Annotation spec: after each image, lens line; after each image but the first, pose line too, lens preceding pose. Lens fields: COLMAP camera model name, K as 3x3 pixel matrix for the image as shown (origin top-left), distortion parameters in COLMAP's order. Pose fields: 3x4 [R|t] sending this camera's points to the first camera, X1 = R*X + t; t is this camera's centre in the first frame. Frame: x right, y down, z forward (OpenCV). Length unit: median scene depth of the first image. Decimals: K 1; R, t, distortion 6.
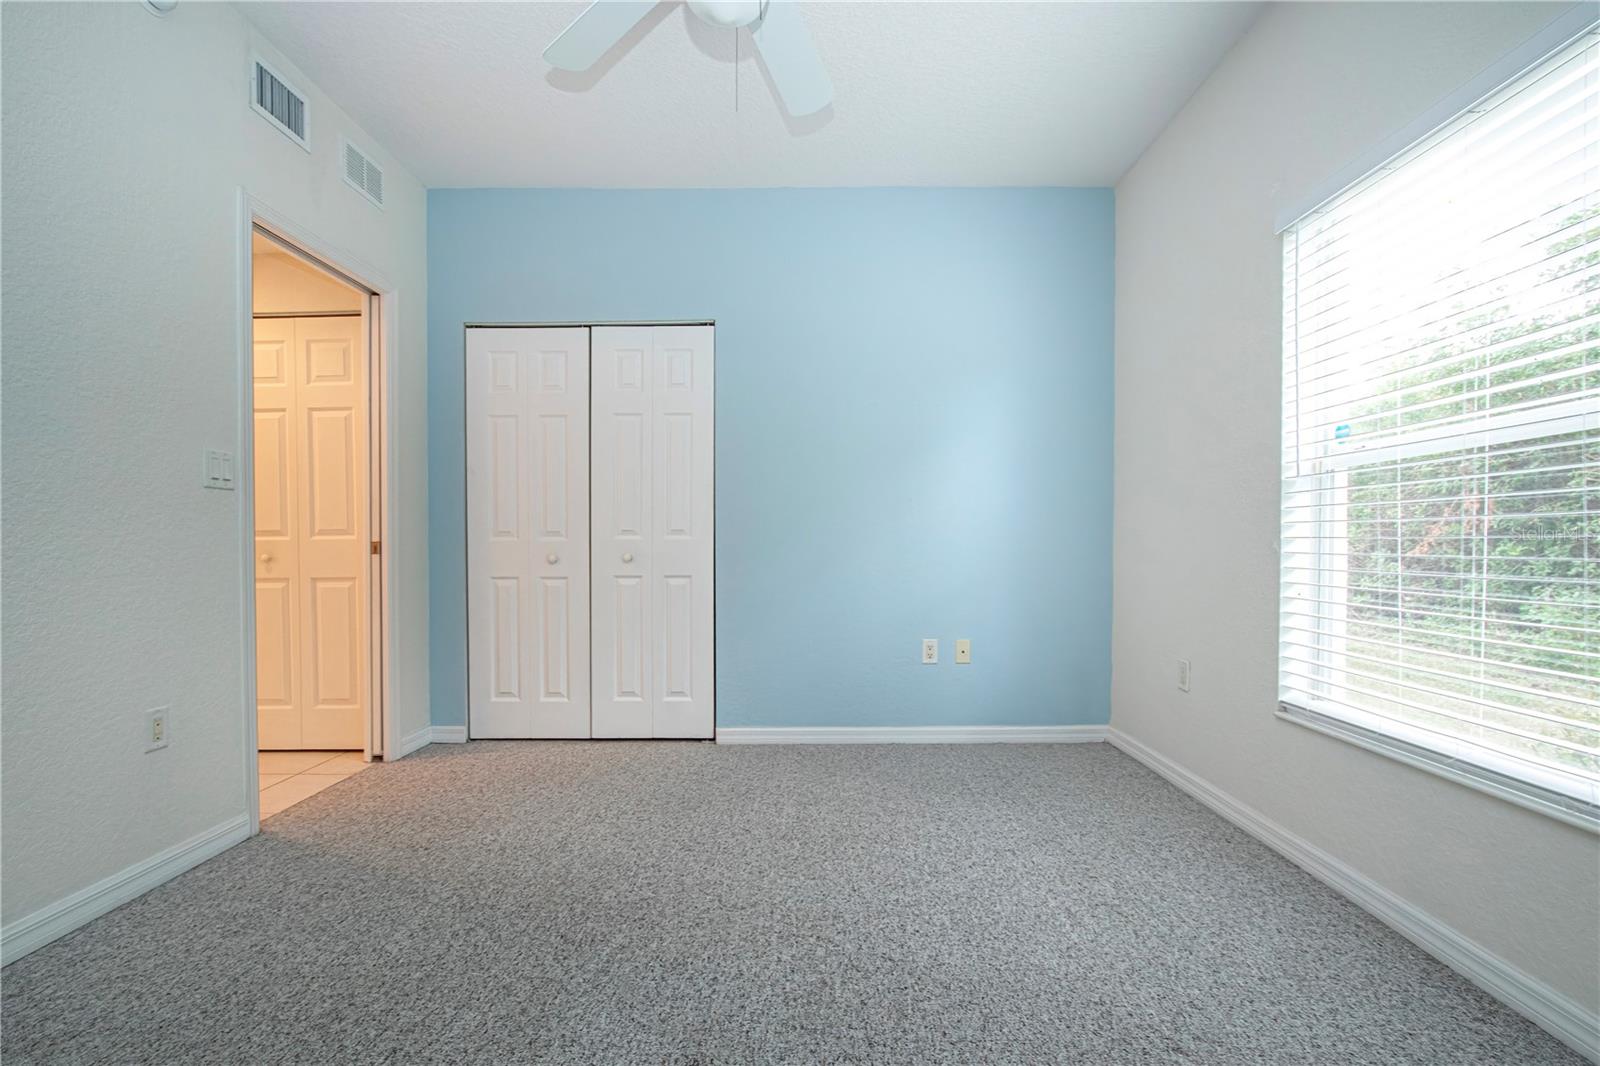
lens RADIAL K [[744.5, 0, 802.5], [0, 744.5, 556.8], [0, 0, 1]] dist [0.000775, 0.000069]
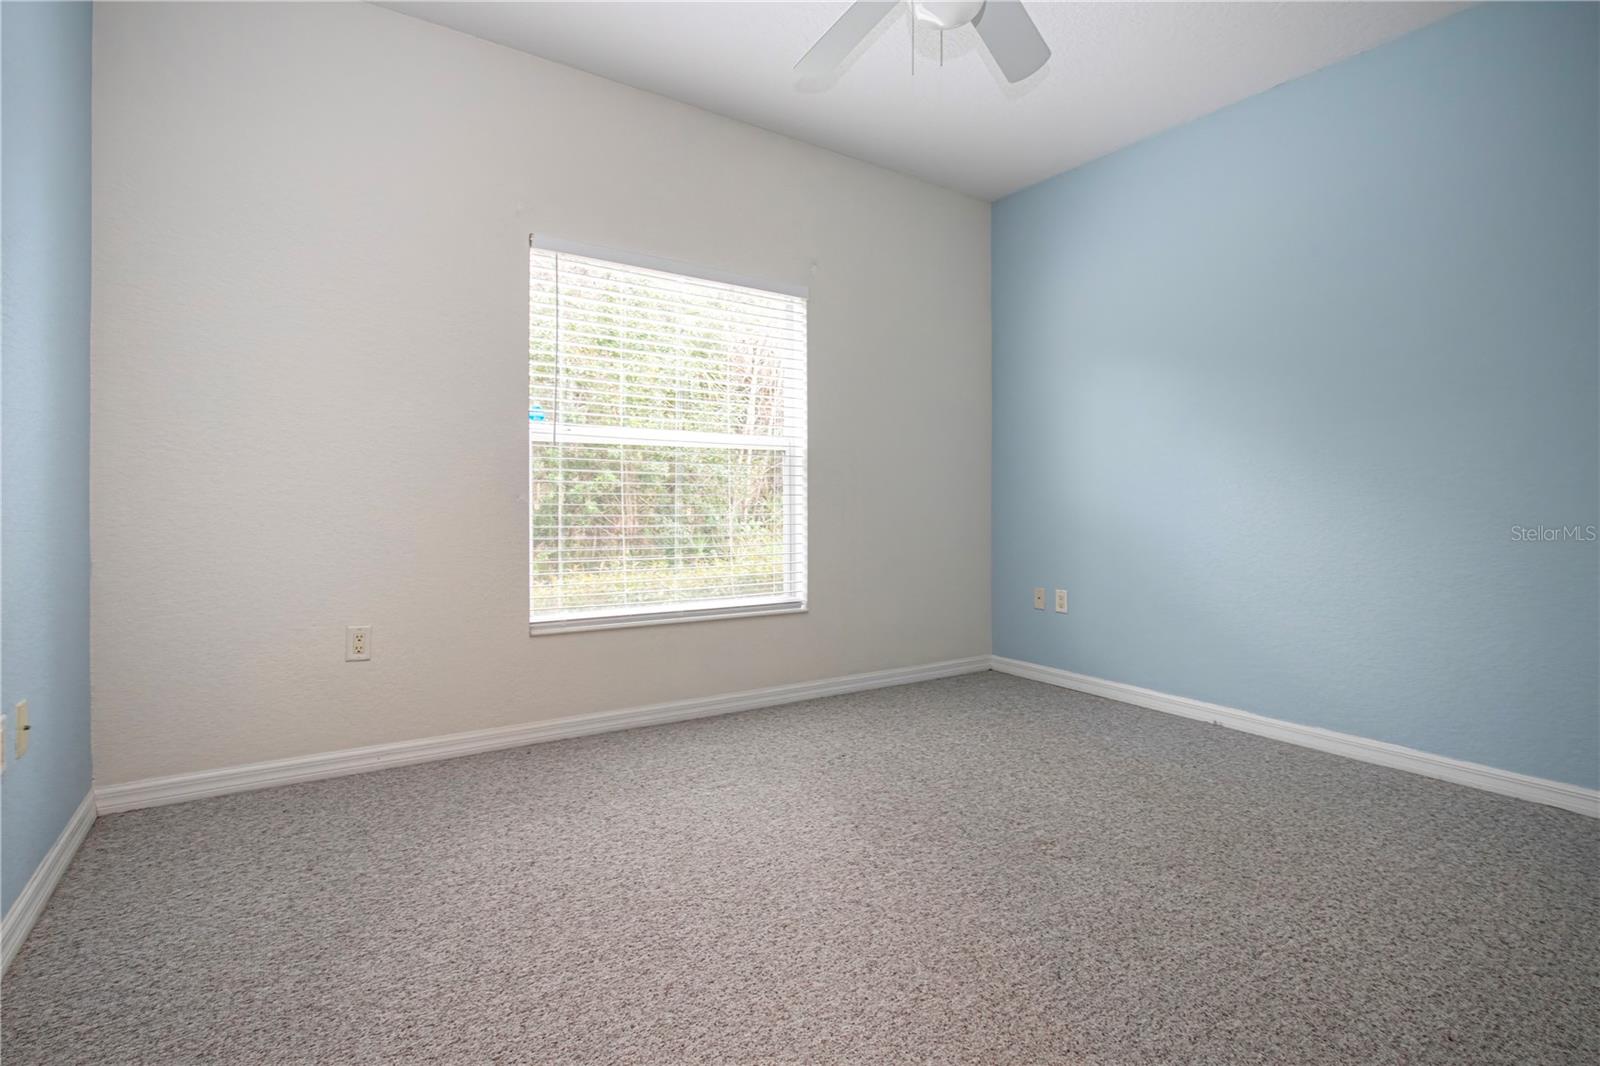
lens RADIAL K [[762.6, 0, 802.9], [0, 762.6, 517.0], [0, 0, 1]] dist [-0.011671, -0.000395]
pose [[-0.564115, -0.019429, 0.825468, -0.662286], [0.005781, 0.999606, 0.027479, -0.020007], [-0.825676, 0.020273, -0.563780, 1.328348]]
